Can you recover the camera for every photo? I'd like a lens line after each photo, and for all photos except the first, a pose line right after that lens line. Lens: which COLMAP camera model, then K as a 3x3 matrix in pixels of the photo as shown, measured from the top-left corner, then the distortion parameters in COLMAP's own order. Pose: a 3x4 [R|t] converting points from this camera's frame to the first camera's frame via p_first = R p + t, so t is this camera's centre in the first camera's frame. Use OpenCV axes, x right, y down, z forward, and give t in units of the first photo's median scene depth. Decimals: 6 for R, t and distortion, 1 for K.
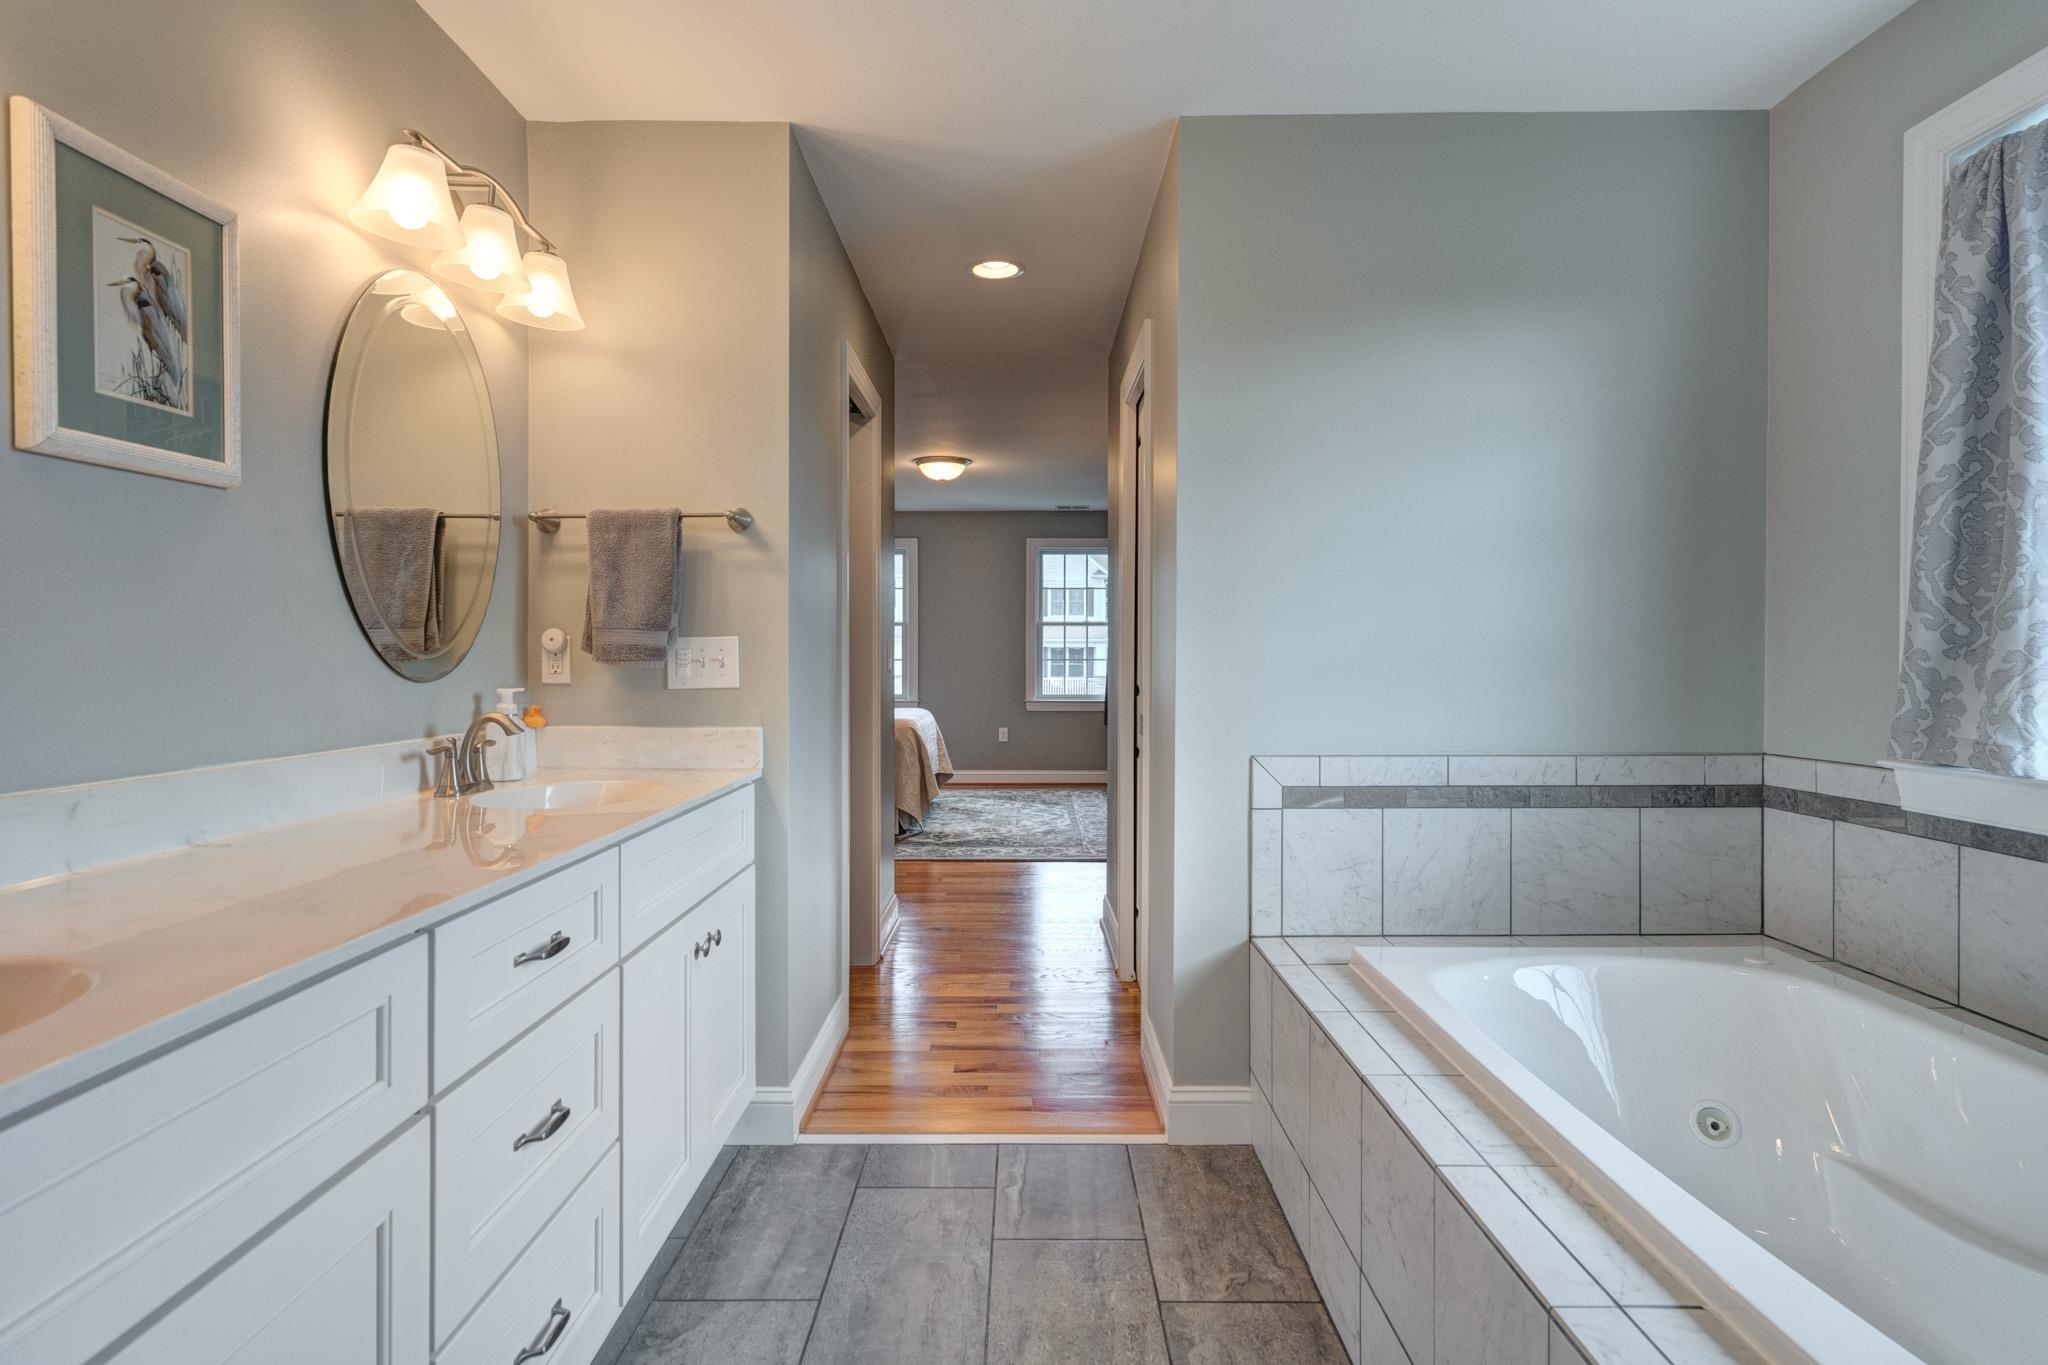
lens RADIAL K [[1043.8, 0, 1022.0], [0, 1043.8, 662.2], [0, 0, 1]] dist [-0.031561, -0.000041]
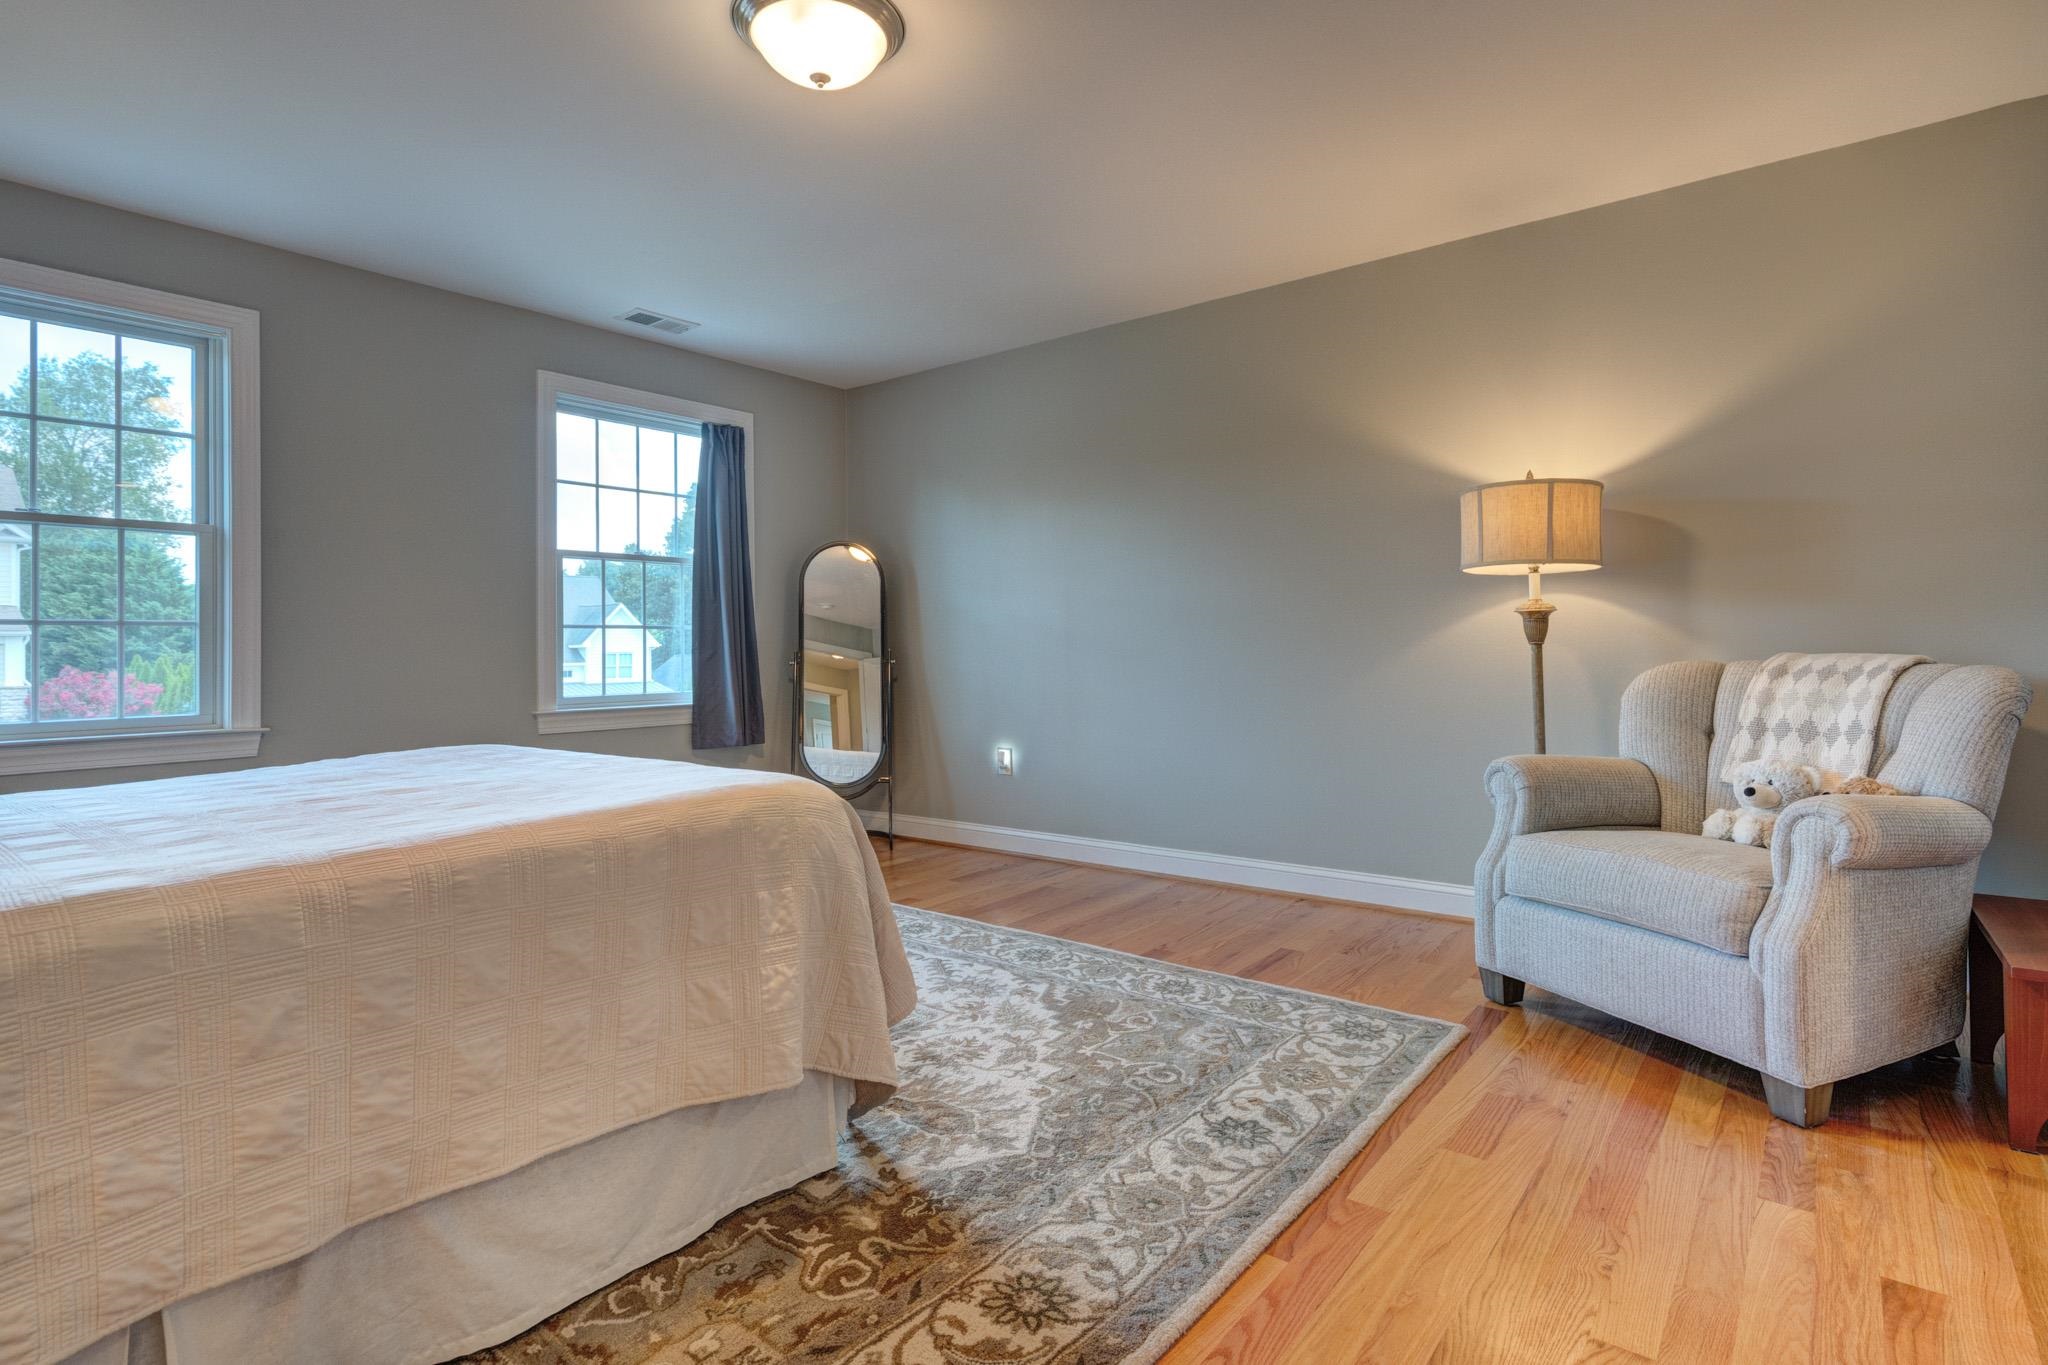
lens RADIAL K [[1027.5, 0, 1024.7], [0, 1027.5, 626.2], [0, 0, 1]] dist [0.000264, 0.000461]
pose [[0.624593, 0.008349, 0.780905, -1.505956], [0.017361, 0.999547, -0.024573, 0.089339], [-0.780757, 0.028906, 0.624166, 3.674312]]
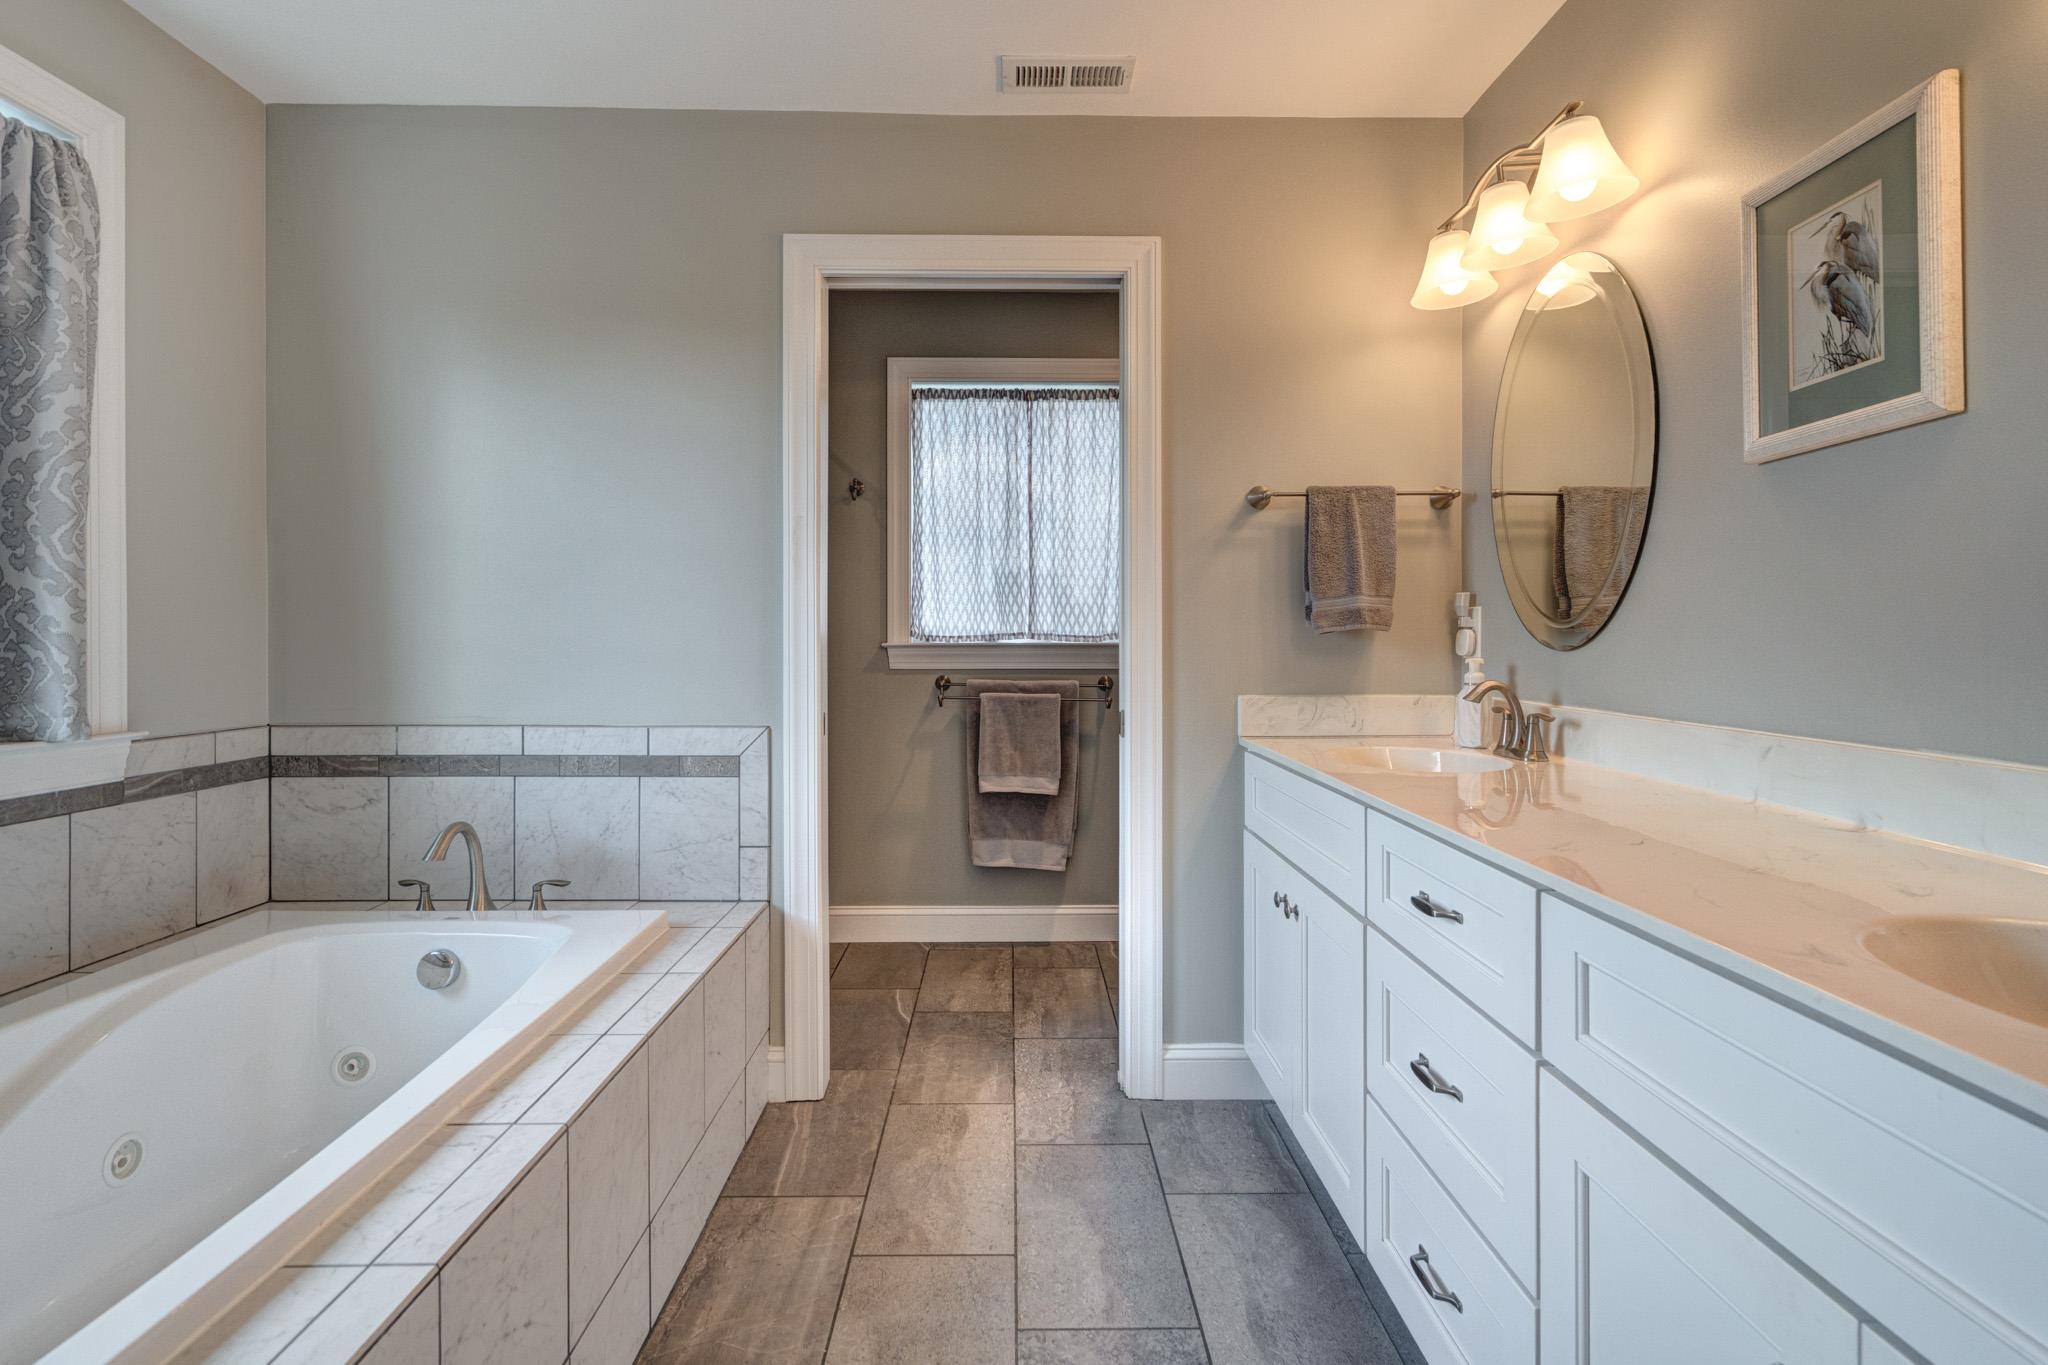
lens RADIAL K [[1014.1, 0, 1018.5], [0, 1014.1, 639.7], [0, 0, 1]] dist [0.000731, 0.000515]
pose [[-0.999916, -0.000179, -0.012934, -0.030966], [-0.000294, 0.999960, 0.008916, 0.001427], [0.012932, 0.008919, -0.999877, 1.948122]]
